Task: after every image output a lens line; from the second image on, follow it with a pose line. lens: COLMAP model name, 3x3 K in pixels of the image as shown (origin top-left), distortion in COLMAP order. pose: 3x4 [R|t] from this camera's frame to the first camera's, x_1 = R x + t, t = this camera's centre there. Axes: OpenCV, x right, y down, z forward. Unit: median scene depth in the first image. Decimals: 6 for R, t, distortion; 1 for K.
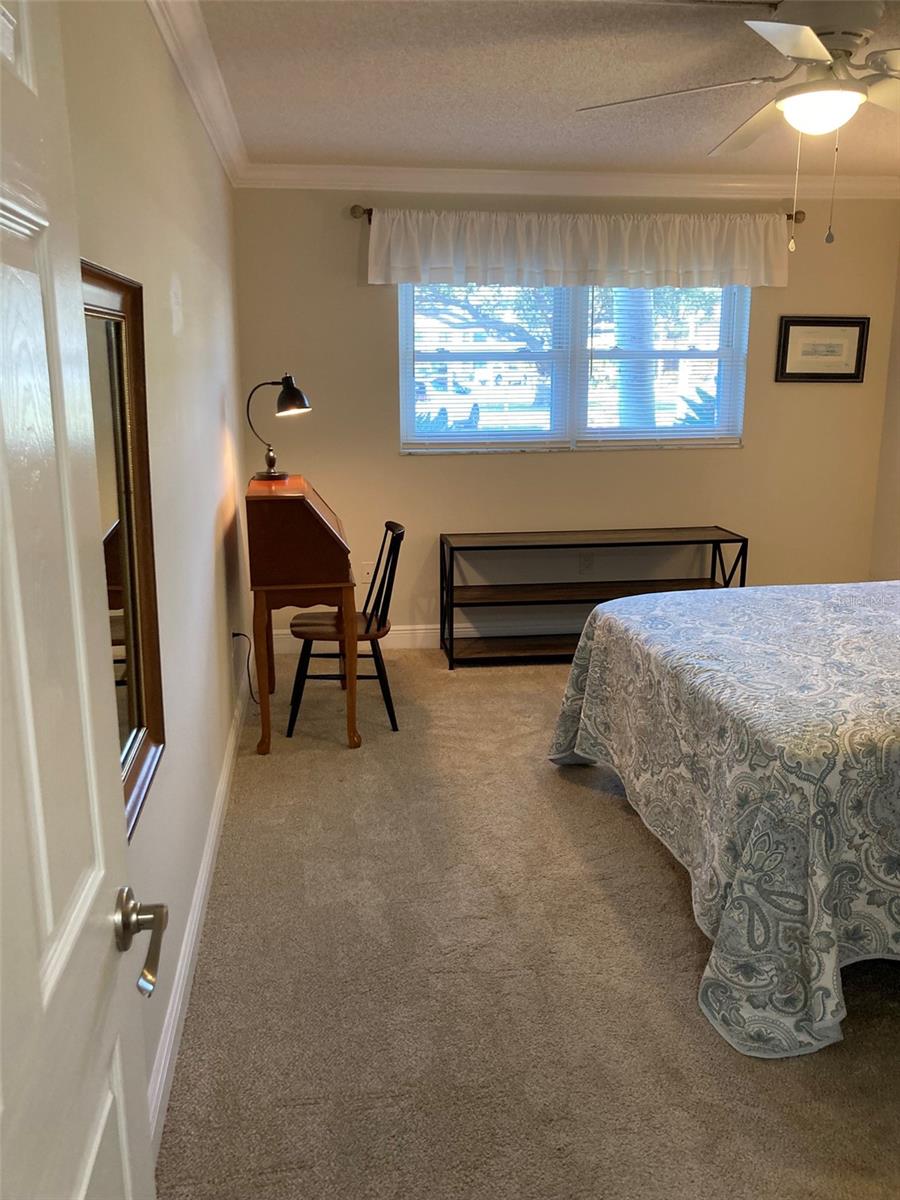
lens RADIAL K [[984.8, 0, 444.9], [0, 984.8, 601.9], [0, 0, 1]] dist [0.007151, -0.018058]
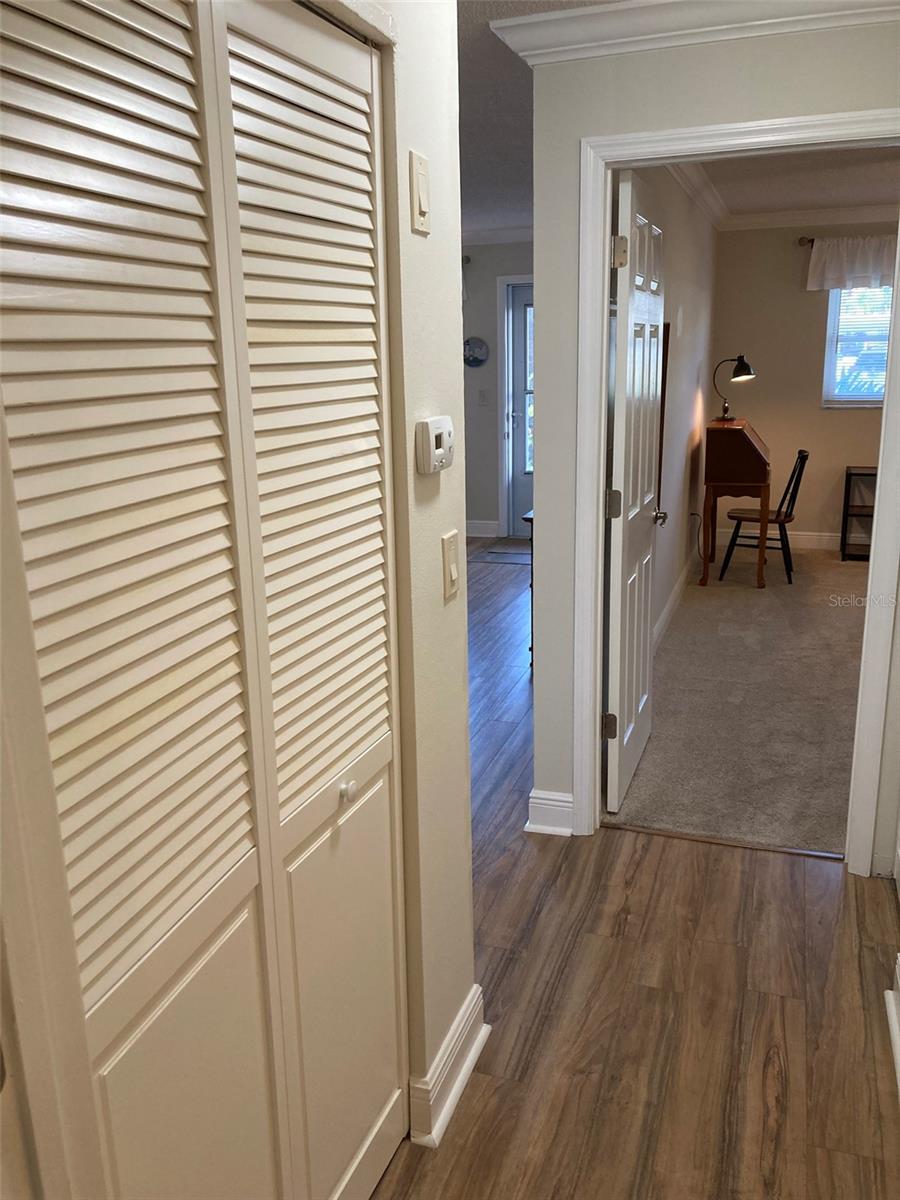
lens RADIAL K [[984.8, 0, 441.4], [0, 984.8, 598.4], [0, 0, 1]] dist [0.007151, -0.018058]
pose [[0.893113, 0.093708, -0.439963, 0.142024], [-0.084949, 0.995598, 0.039609, 0.136840], [0.441738, 0.001999, 0.897142, -0.627549]]
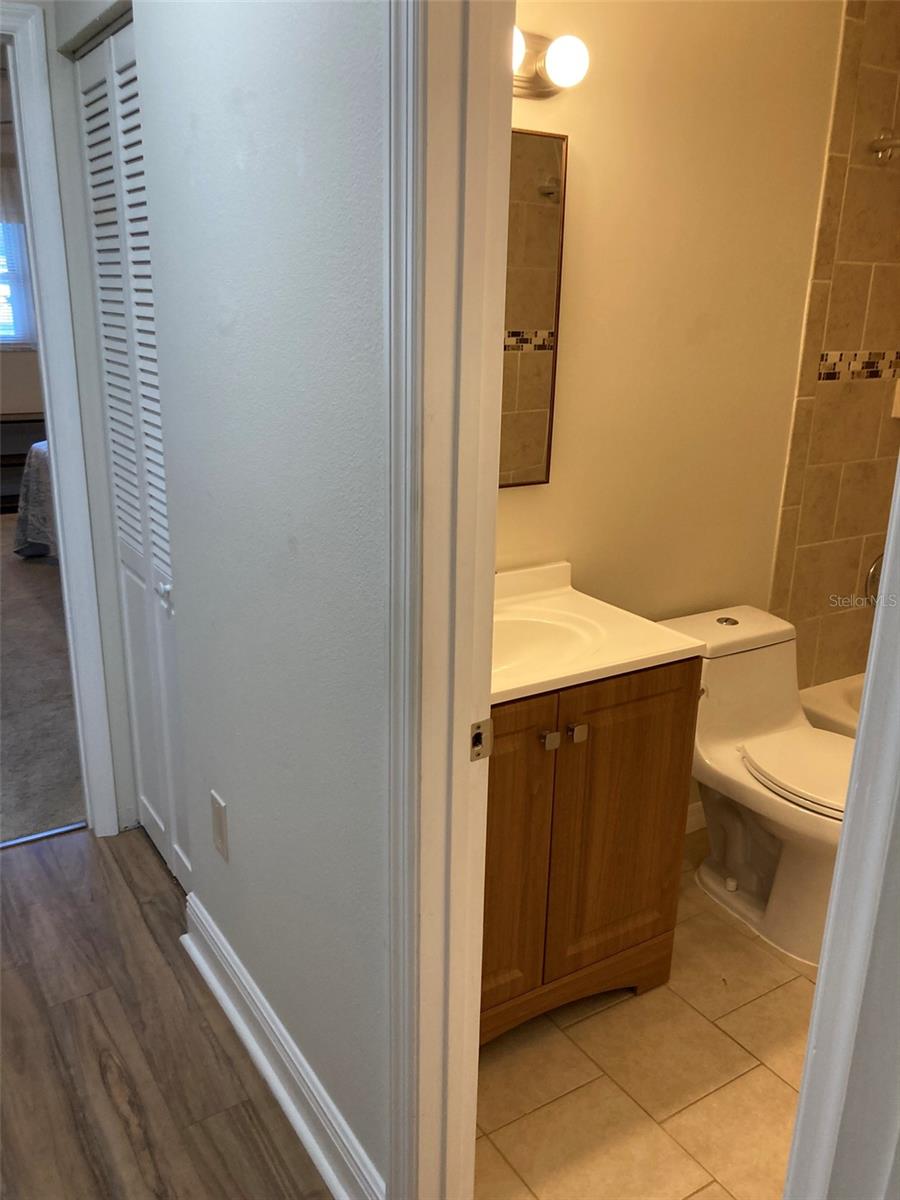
lens RADIAL K [[984.8, 0, 456.4], [0, 984.8, 600.5], [0, 0, 1]] dist [0.007151, -0.018058]
pose [[0.906006, -0.106955, 0.409530, 0.081764], [0.076456, 0.992986, 0.090188, 0.132040], [-0.416303, -0.050400, 0.907828, -0.581295]]
